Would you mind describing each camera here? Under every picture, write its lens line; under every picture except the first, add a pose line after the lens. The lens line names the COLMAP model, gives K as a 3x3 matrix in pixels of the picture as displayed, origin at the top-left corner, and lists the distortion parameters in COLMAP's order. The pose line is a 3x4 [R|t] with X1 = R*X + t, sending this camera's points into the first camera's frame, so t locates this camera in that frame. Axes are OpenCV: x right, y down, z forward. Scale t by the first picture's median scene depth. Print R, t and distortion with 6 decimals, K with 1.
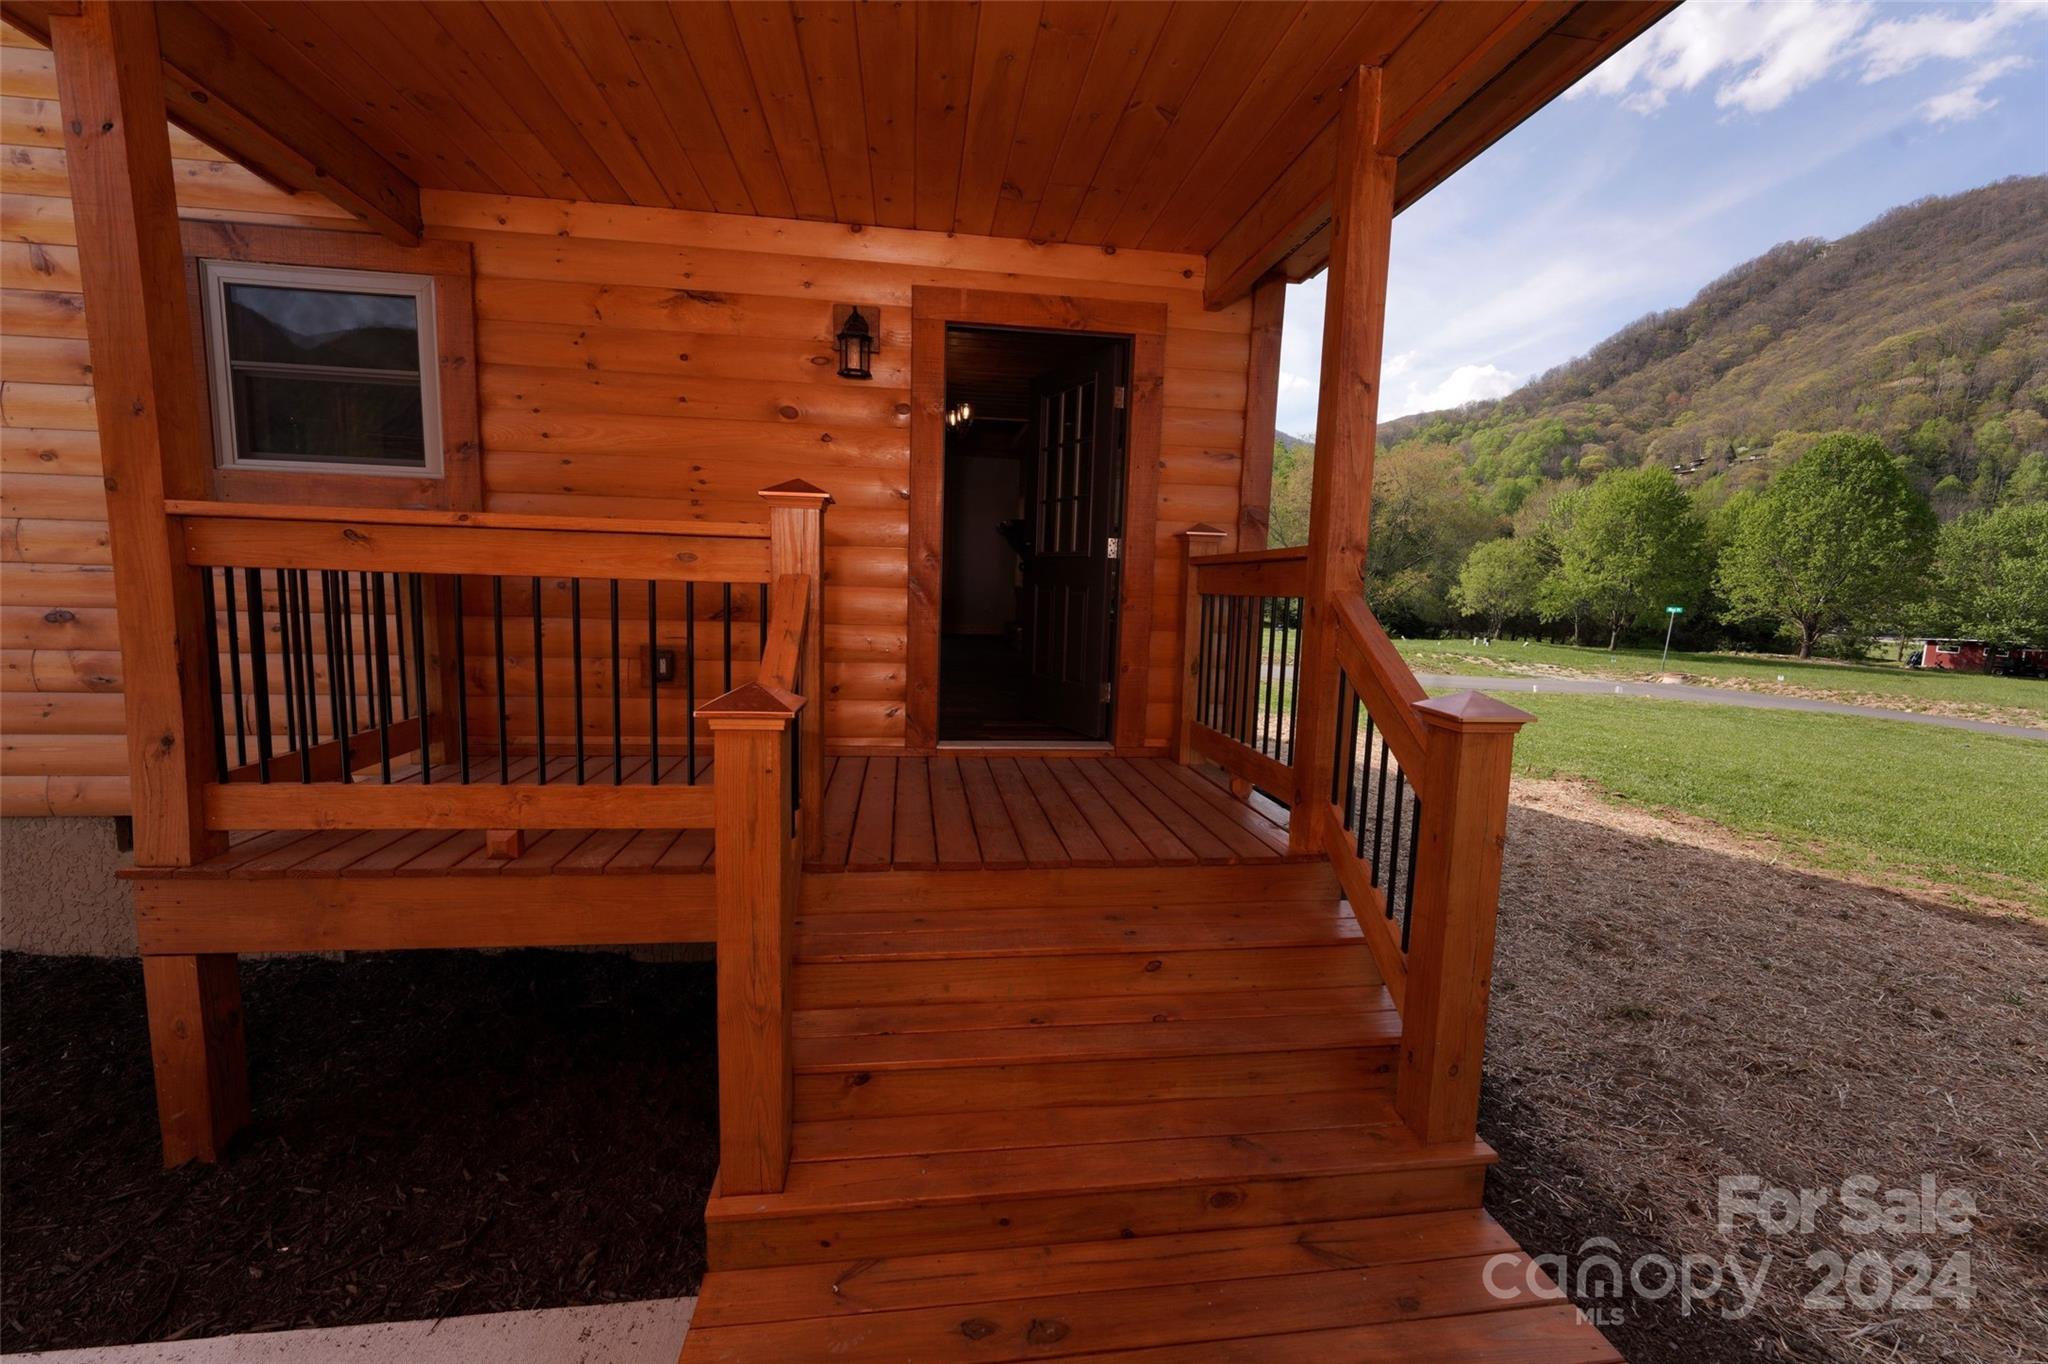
lens RADIAL K [[811.1, 0, 1012.6], [0, 811.1, 676.0], [0, 0, 1]] dist [-0.001709, 0.000733]
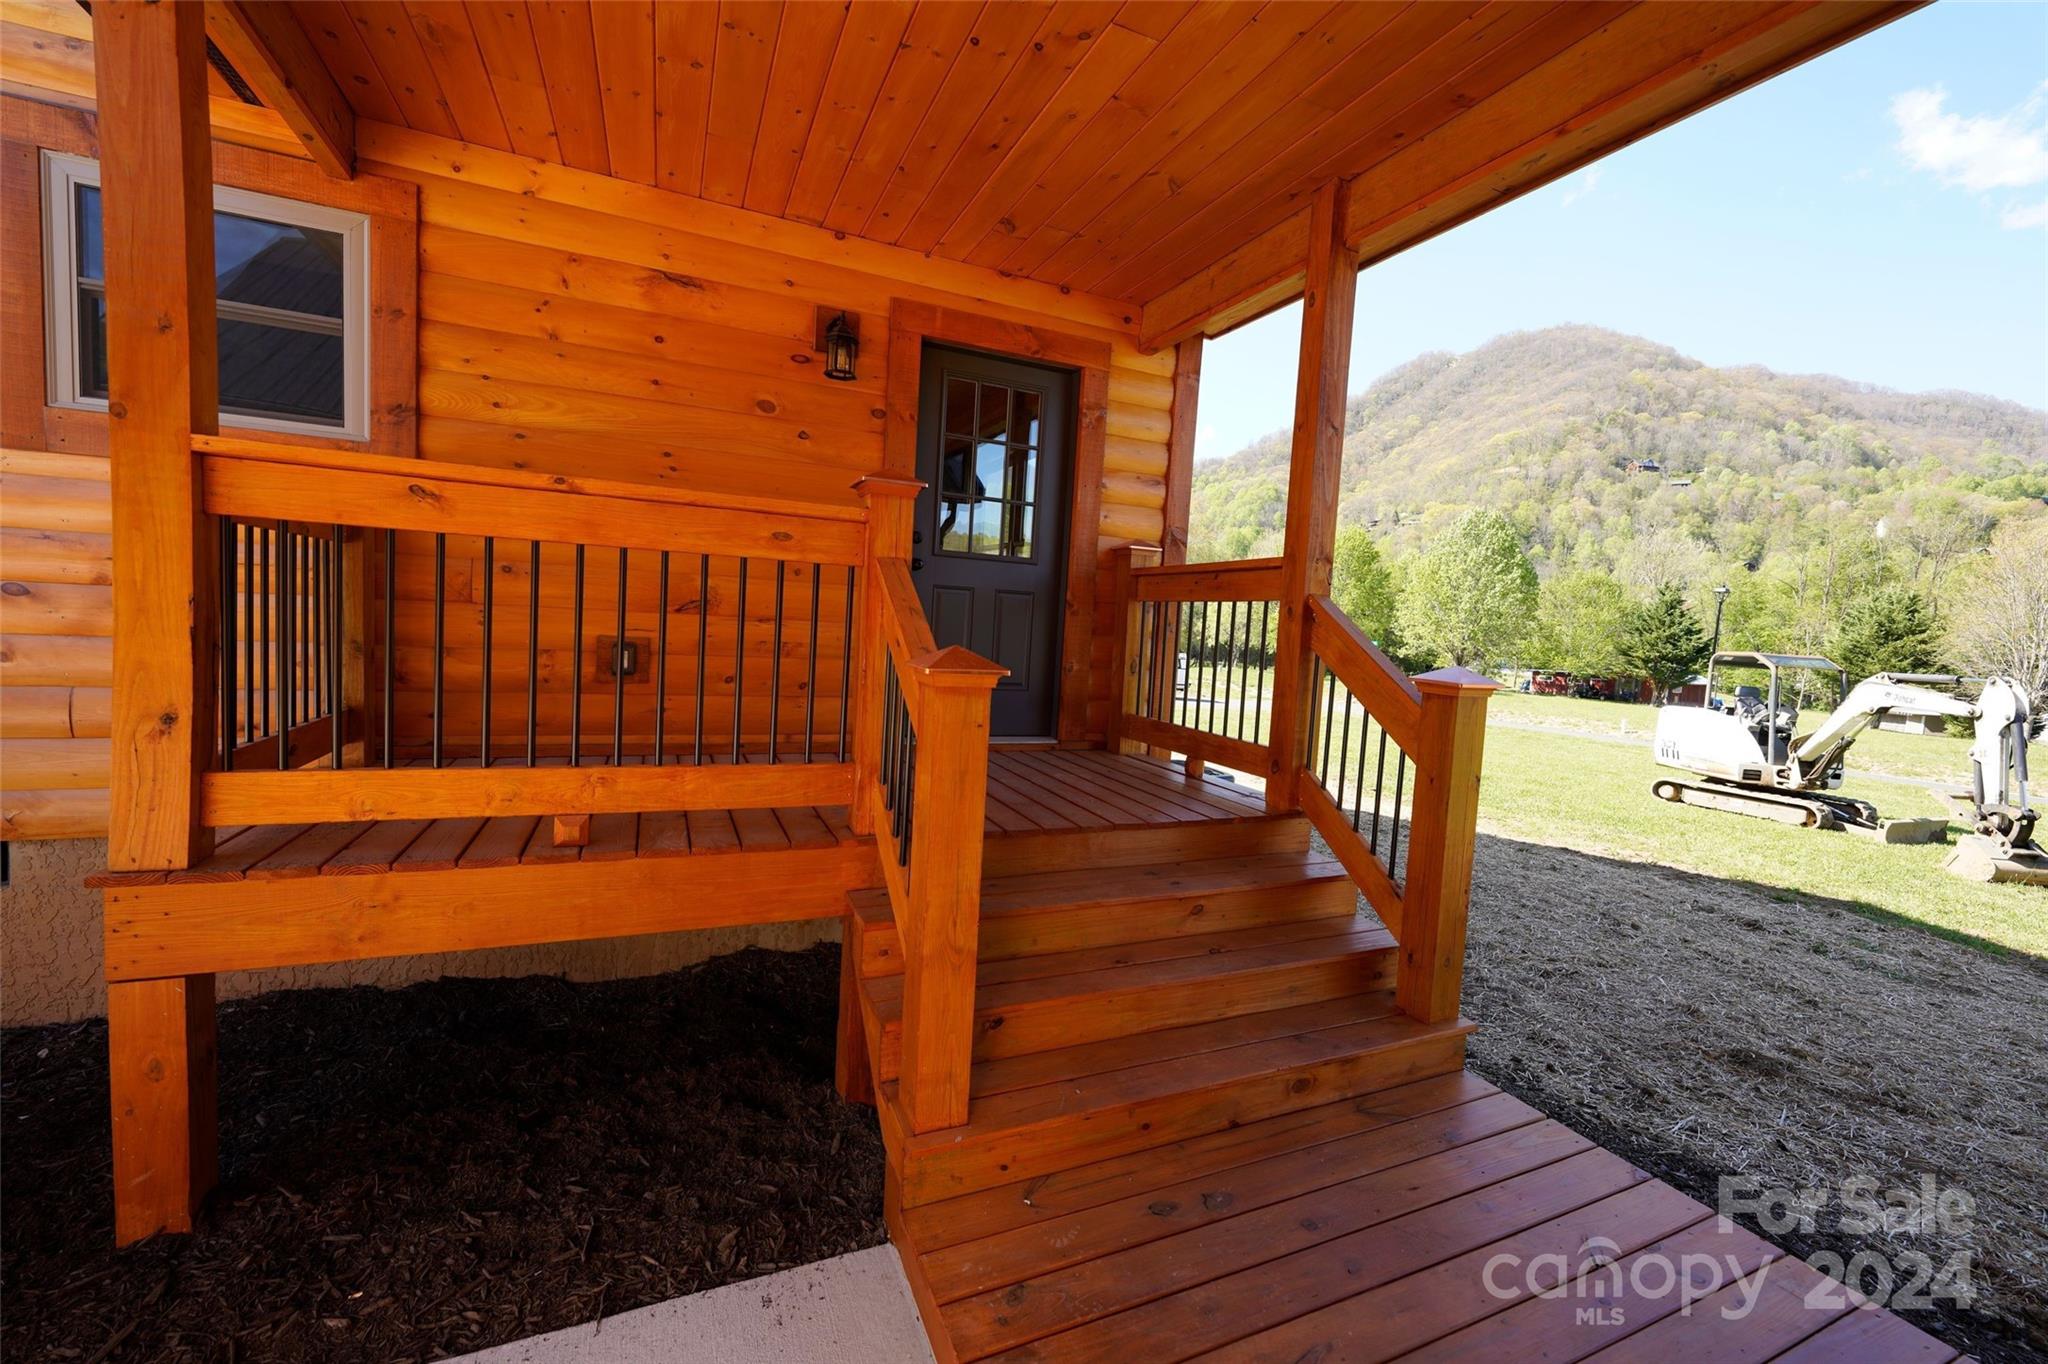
lens RADIAL K [[811.1, 0, 1011.9], [0, 811.1, 676.9], [0, 0, 1]] dist [-0.001709, 0.000733]
pose [[0.960918, 0.005310, 0.276781, -0.276942], [0.003522, 0.999501, -0.031403, 0.042308], [-0.276809, 0.031151, 0.960420, -0.032928]]
